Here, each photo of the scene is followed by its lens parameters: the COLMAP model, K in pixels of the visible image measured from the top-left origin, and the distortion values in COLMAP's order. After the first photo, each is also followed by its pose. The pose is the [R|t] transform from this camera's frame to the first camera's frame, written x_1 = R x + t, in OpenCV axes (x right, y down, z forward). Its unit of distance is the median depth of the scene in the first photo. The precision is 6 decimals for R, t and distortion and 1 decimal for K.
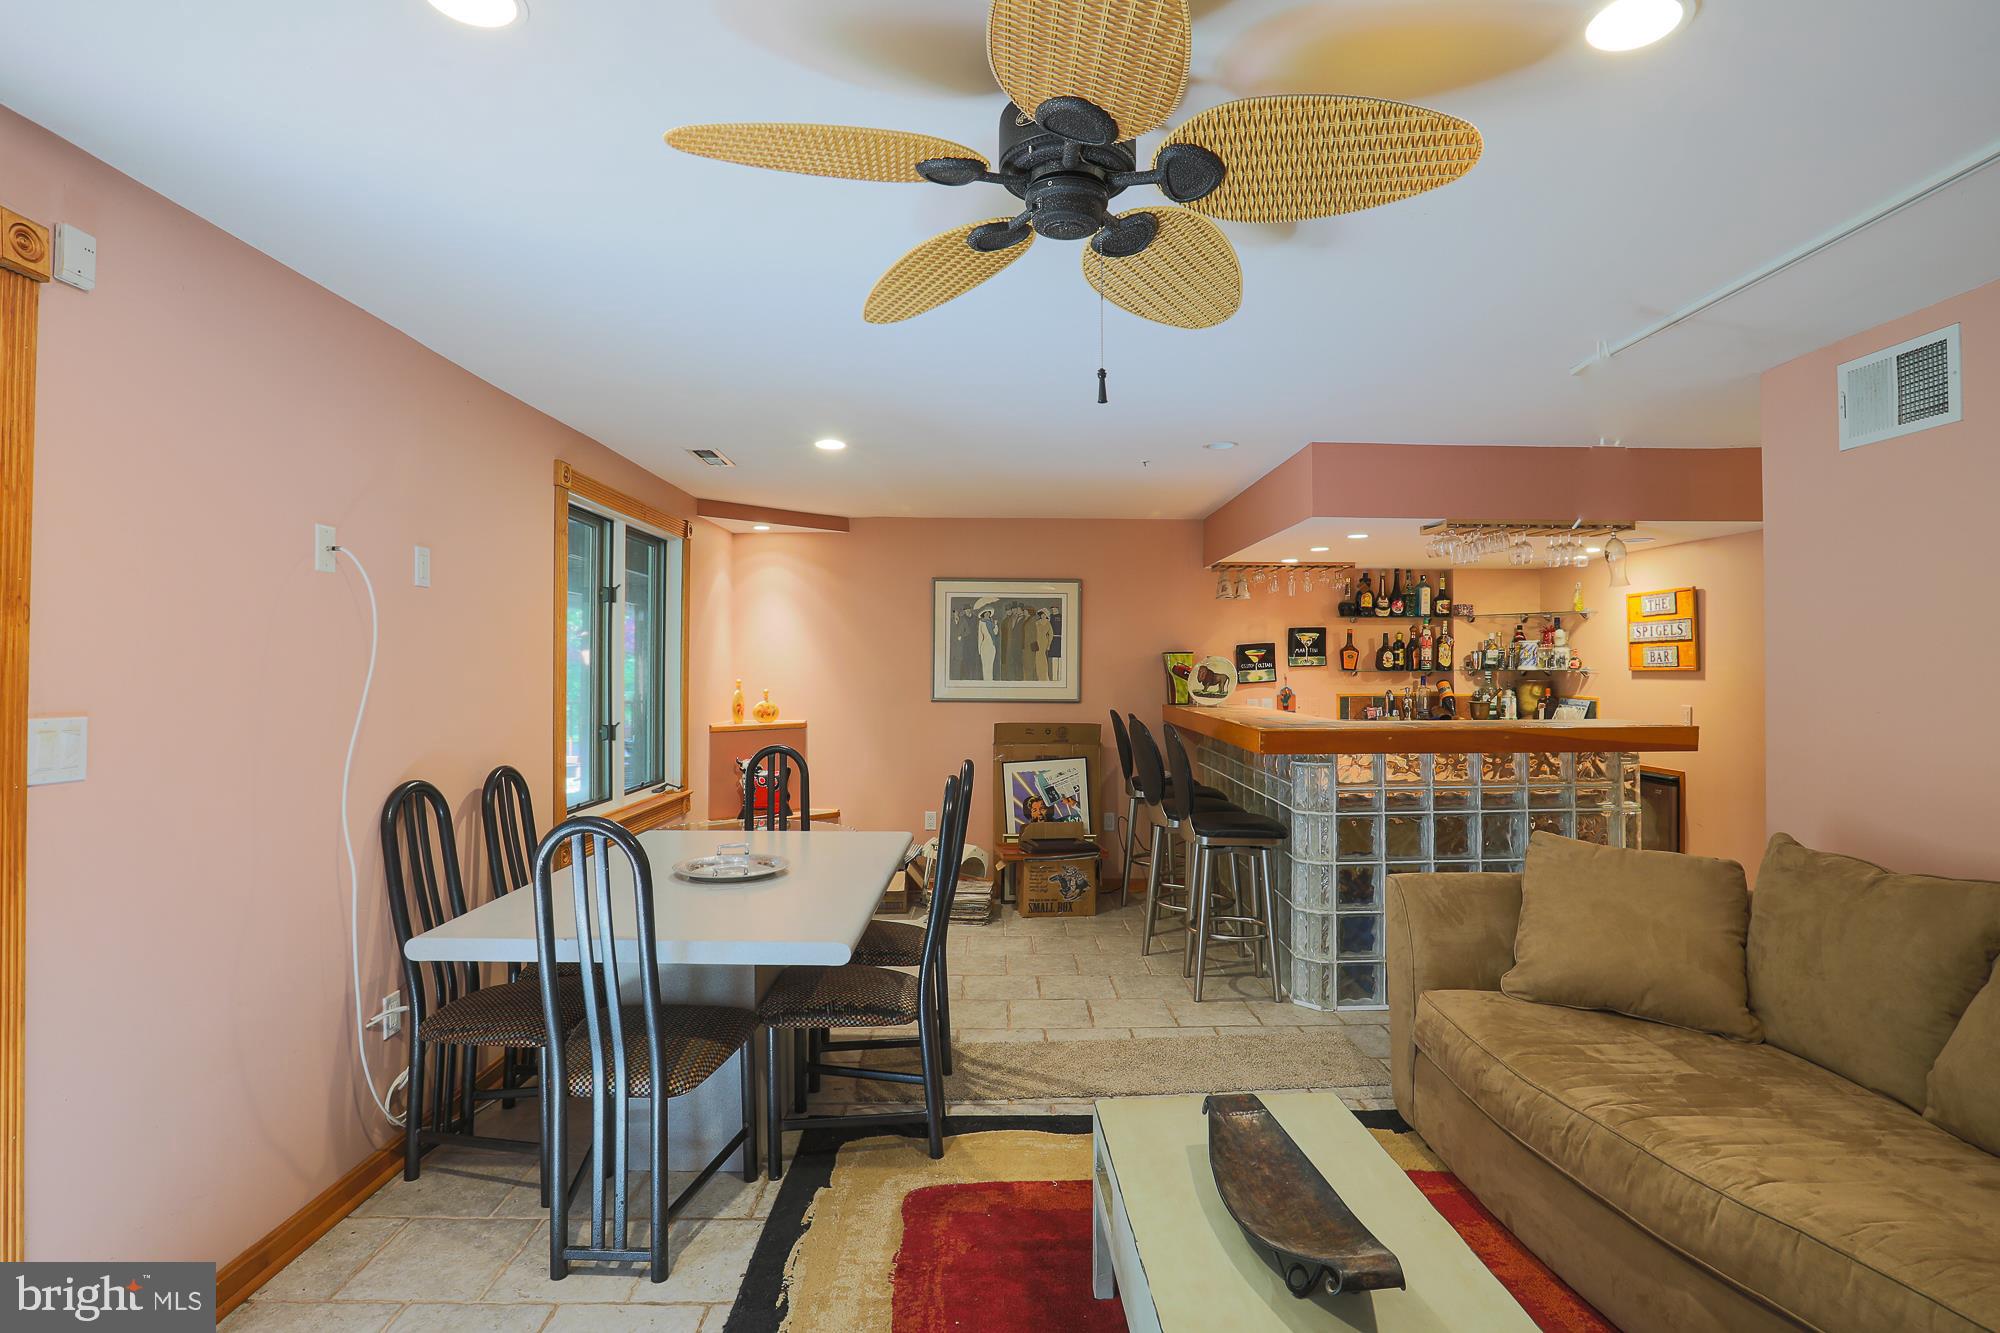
lens RADIAL K [[975.5, 0, 1008.5], [0, 975.5, 647.7], [0, 0, 1]] dist [-0.051002, 0.018135]
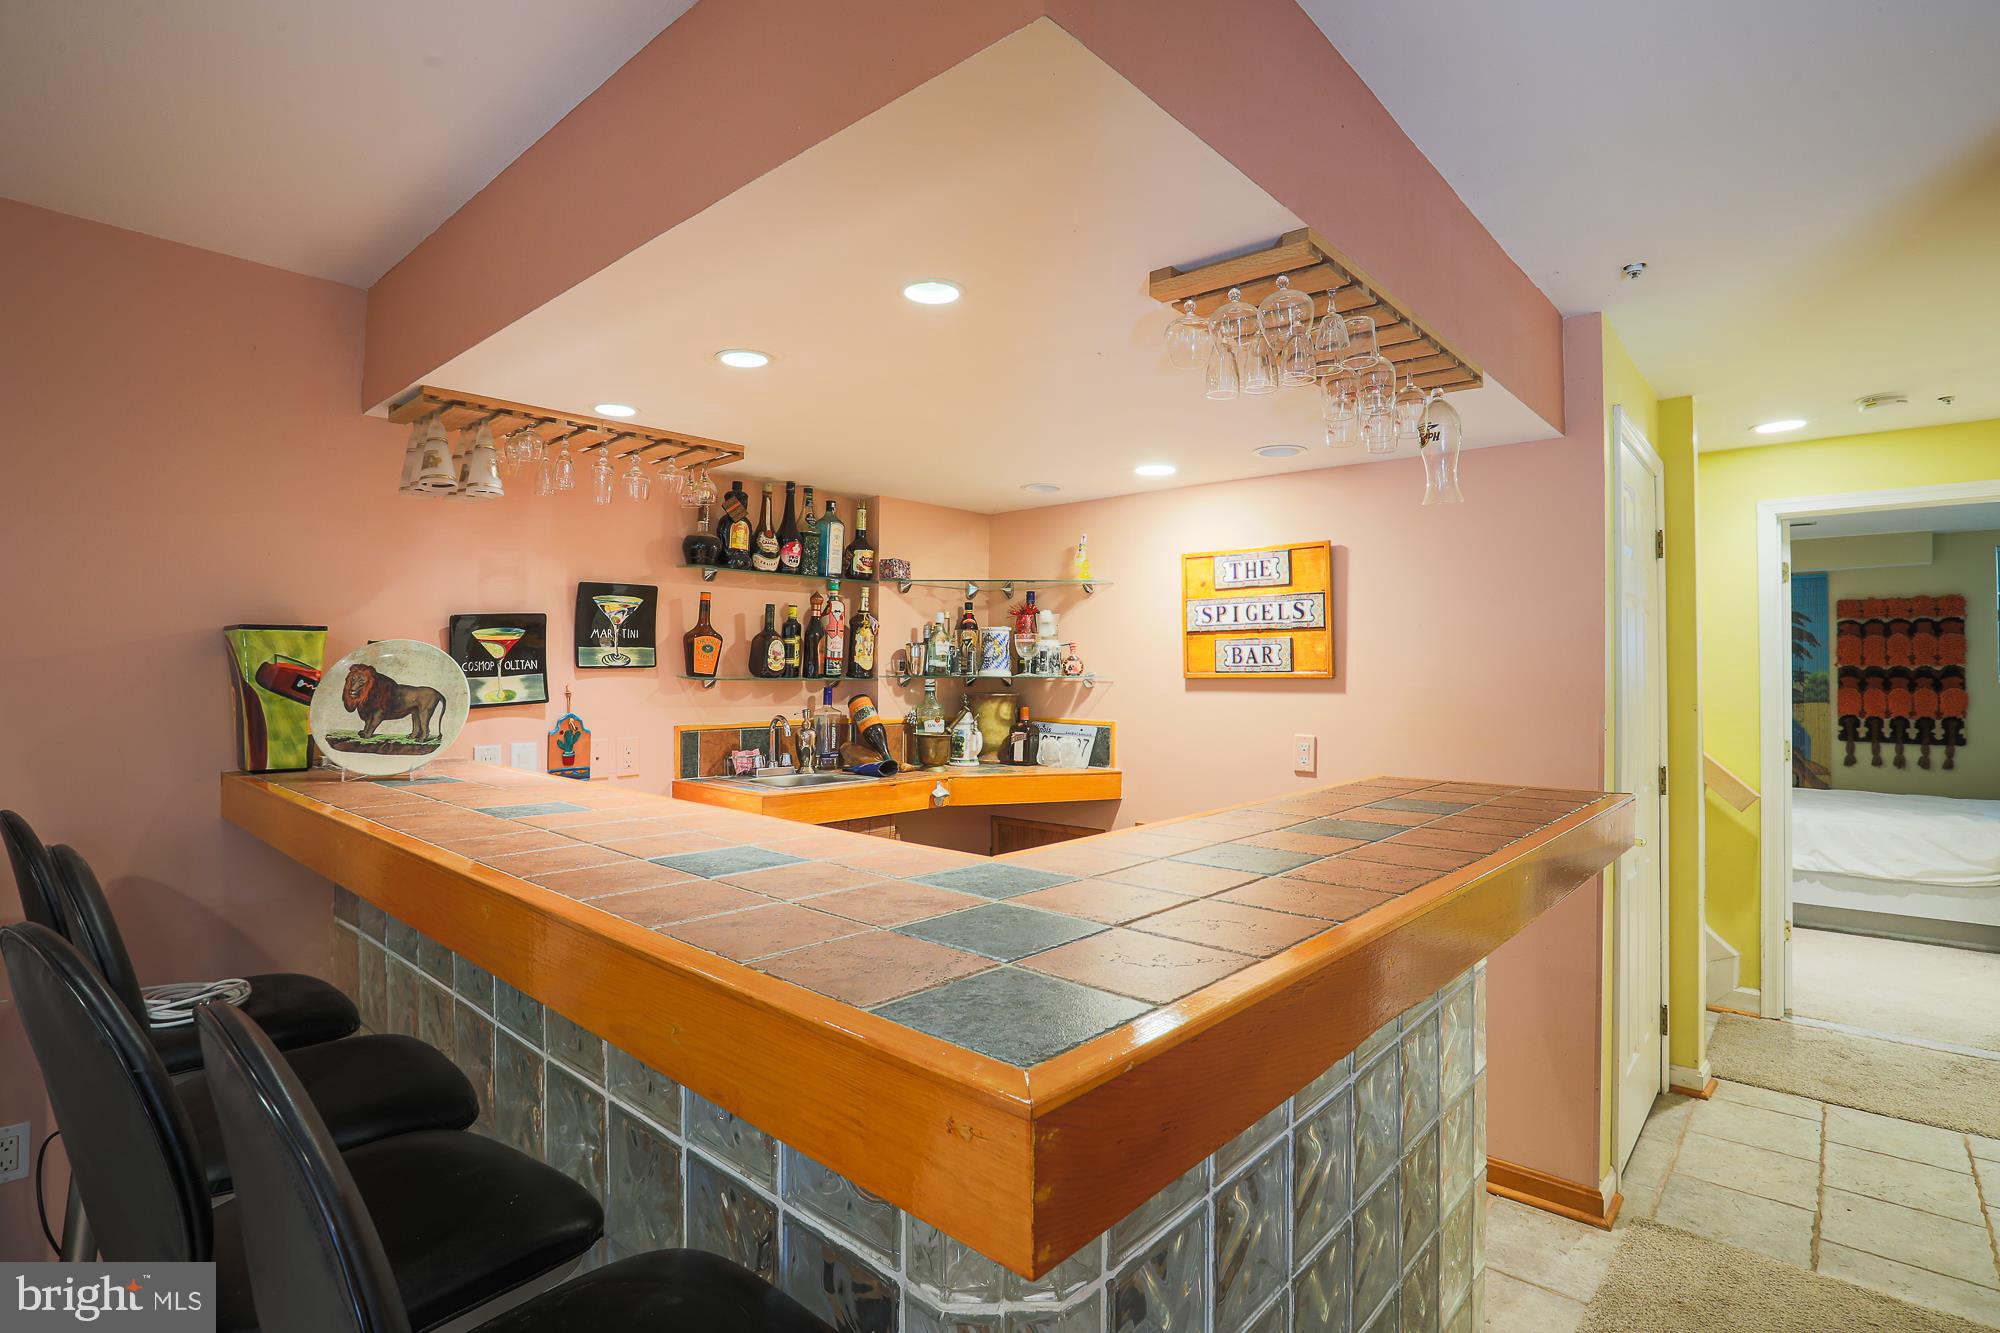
lens RADIAL K [[975.5, 0, 1008.5], [0, 975.5, 647.7], [0, 0, 1]] dist [-0.051002, 0.018135]
pose [[0.671667, 0.021096, 0.740553, 0.095333], [-0.017541, 0.999767, -0.012571, 0.012323], [-0.740645, -0.004547, 0.671881, 0.566110]]
